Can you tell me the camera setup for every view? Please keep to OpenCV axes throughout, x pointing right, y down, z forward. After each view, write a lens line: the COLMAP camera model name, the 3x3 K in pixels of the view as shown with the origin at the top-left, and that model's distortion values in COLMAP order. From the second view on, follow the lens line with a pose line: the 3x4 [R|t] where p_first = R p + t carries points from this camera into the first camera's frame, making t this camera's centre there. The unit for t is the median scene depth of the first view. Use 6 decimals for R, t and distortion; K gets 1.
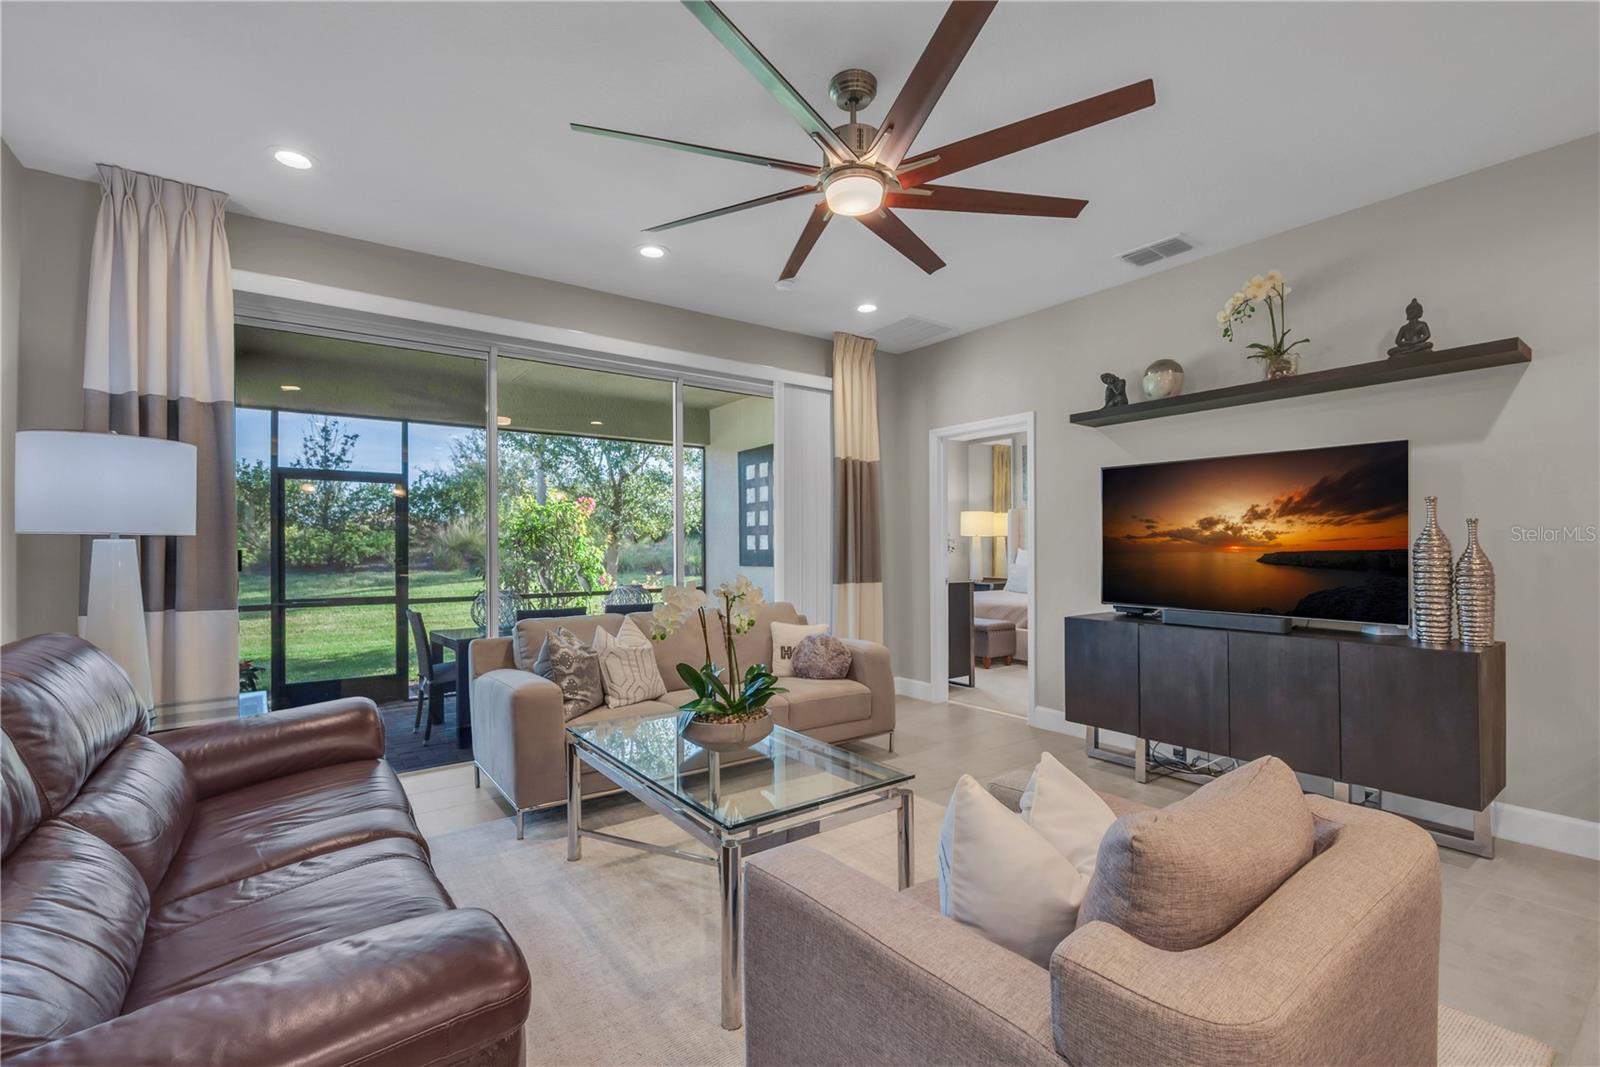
lens RADIAL K [[695.7, 0, 810.8], [0, 695.7, 534.3], [0, 0, 1]] dist [-0.000038, -0.000582]
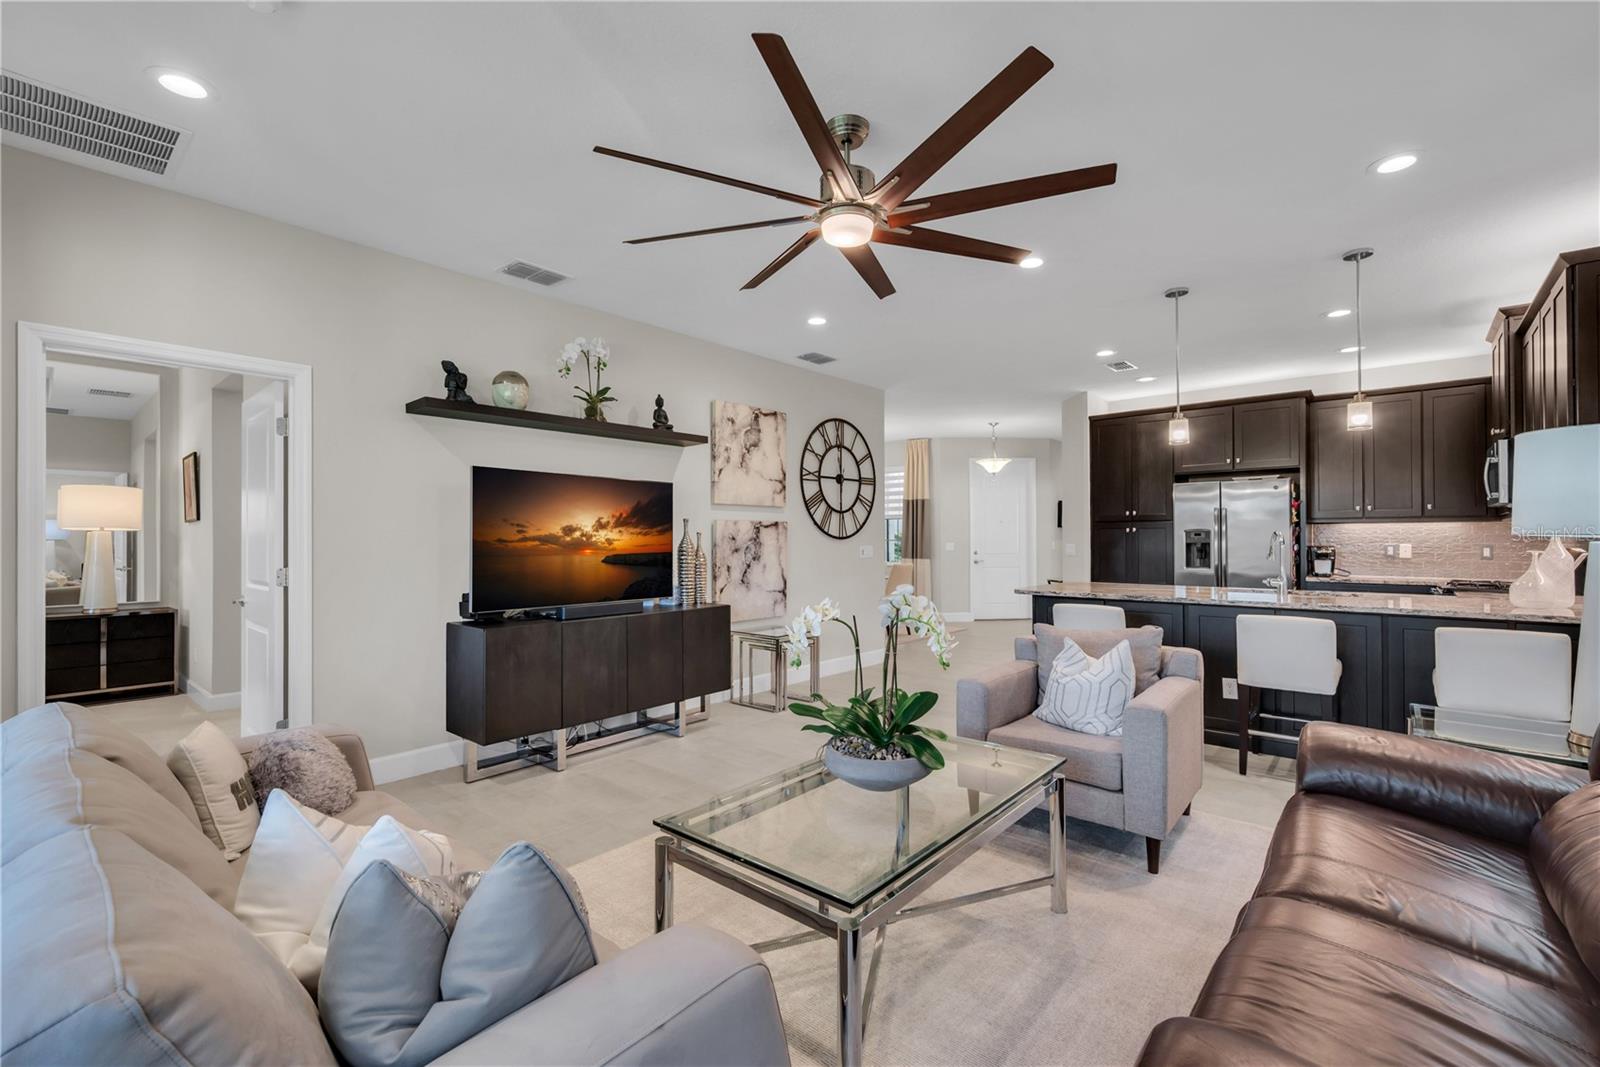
lens RADIAL K [[695.7, 0, 787.6], [0, 695.7, 530.1], [0, 0, 1]] dist [-0.000038, -0.000582]
pose [[-0.199760, 0.019069, 0.979659, -0.564150], [-0.013356, 0.999665, -0.022181, 0.004178], [-0.979754, -0.017515, -0.199439, 0.759837]]
